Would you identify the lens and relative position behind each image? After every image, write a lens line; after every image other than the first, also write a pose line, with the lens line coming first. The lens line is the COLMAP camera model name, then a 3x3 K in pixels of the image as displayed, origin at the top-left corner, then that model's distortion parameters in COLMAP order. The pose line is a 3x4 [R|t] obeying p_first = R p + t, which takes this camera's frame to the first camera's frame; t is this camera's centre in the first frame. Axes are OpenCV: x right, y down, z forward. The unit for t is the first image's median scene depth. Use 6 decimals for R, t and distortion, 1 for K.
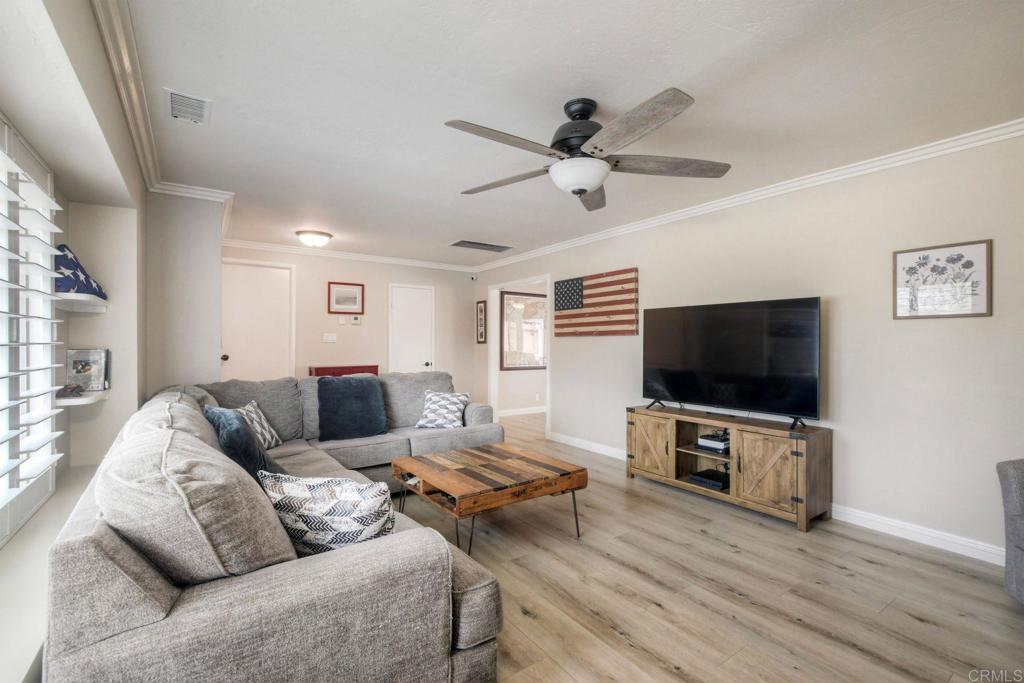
lens RADIAL K [[438.5, 0, 495.1], [0, 438.5, 343.7], [0, 0, 1]] dist [0.009146, -0.000105]
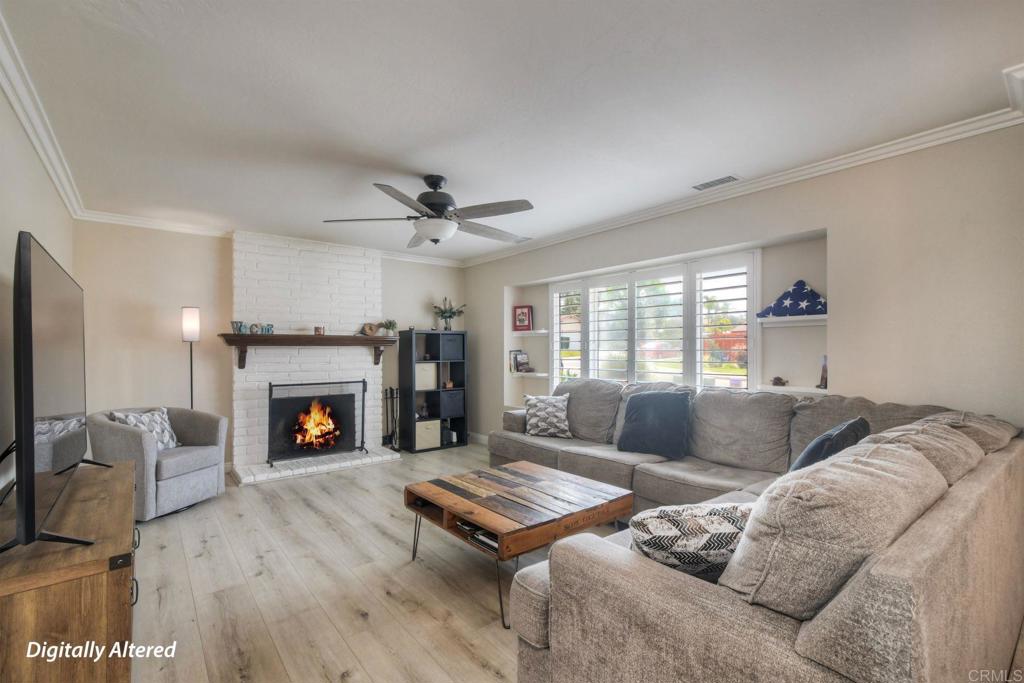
lens RADIAL K [[467.9, 0, 507.2], [0, 467.9, 346.9], [0, 0, 1]] dist [-0.003237, -0.000721]
pose [[-0.996713, 0.000703, -0.081006, 0.067949], [0.000968, 0.999994, -0.003233, -0.004507], [0.081003, -0.003300, -0.996708, 1.836616]]
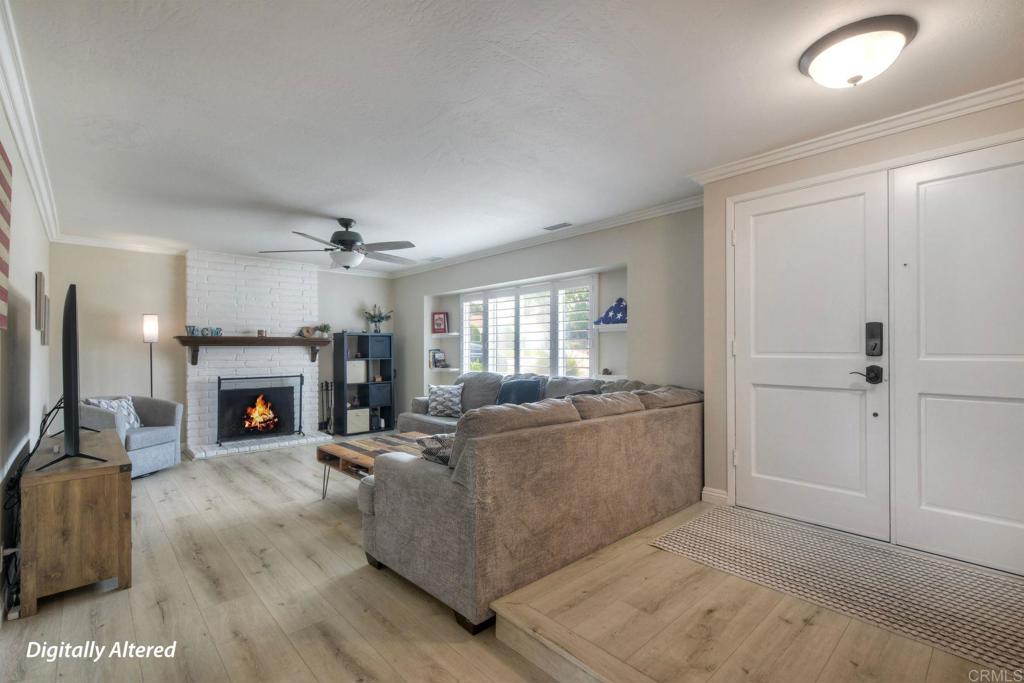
lens RADIAL K [[467.9, 0, 507.2], [0, 467.9, 346.9], [0, 0, 1]] dist [-0.003237, -0.000721]
pose [[-0.987537, 0.001873, -0.157378, -0.116323], [0.002239, 0.999995, -0.002150, -0.003784], [0.157373, -0.002475, -0.987536, 2.249501]]
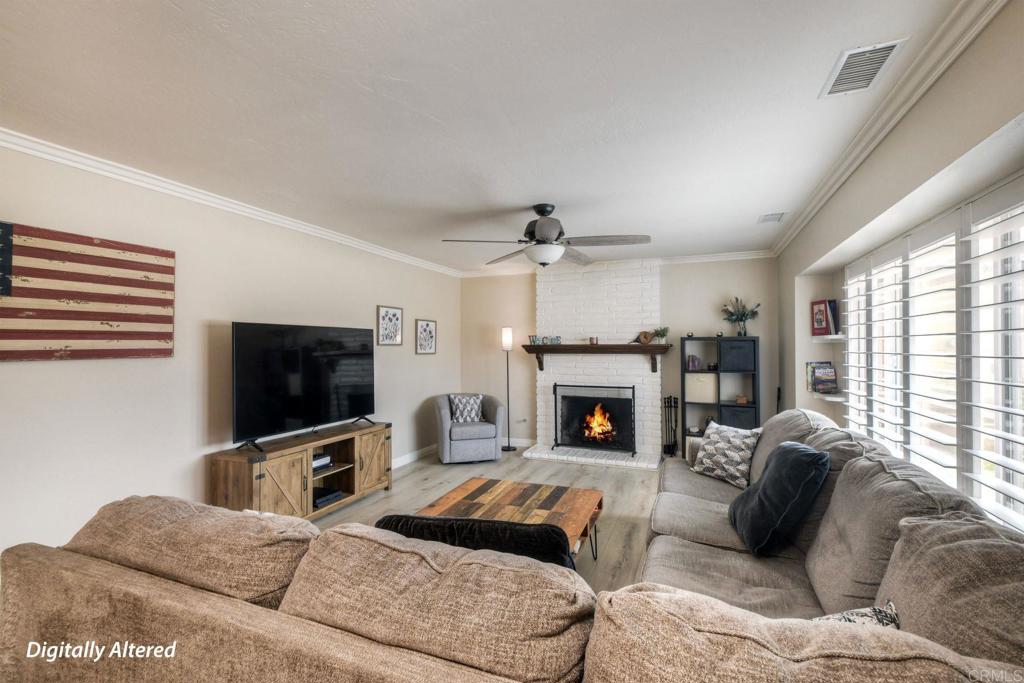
lens RADIAL K [[459.7, 0, 510.7], [0, 459.7, 343.5], [0, 0, 1]] dist [-0.004295, -0.000645]
pose [[-0.554922, 0.003430, 0.831896, -0.767546], [0.004325, 0.999990, -0.001238, -0.055129], [-0.831891, 0.002910, -0.554931, 1.450024]]
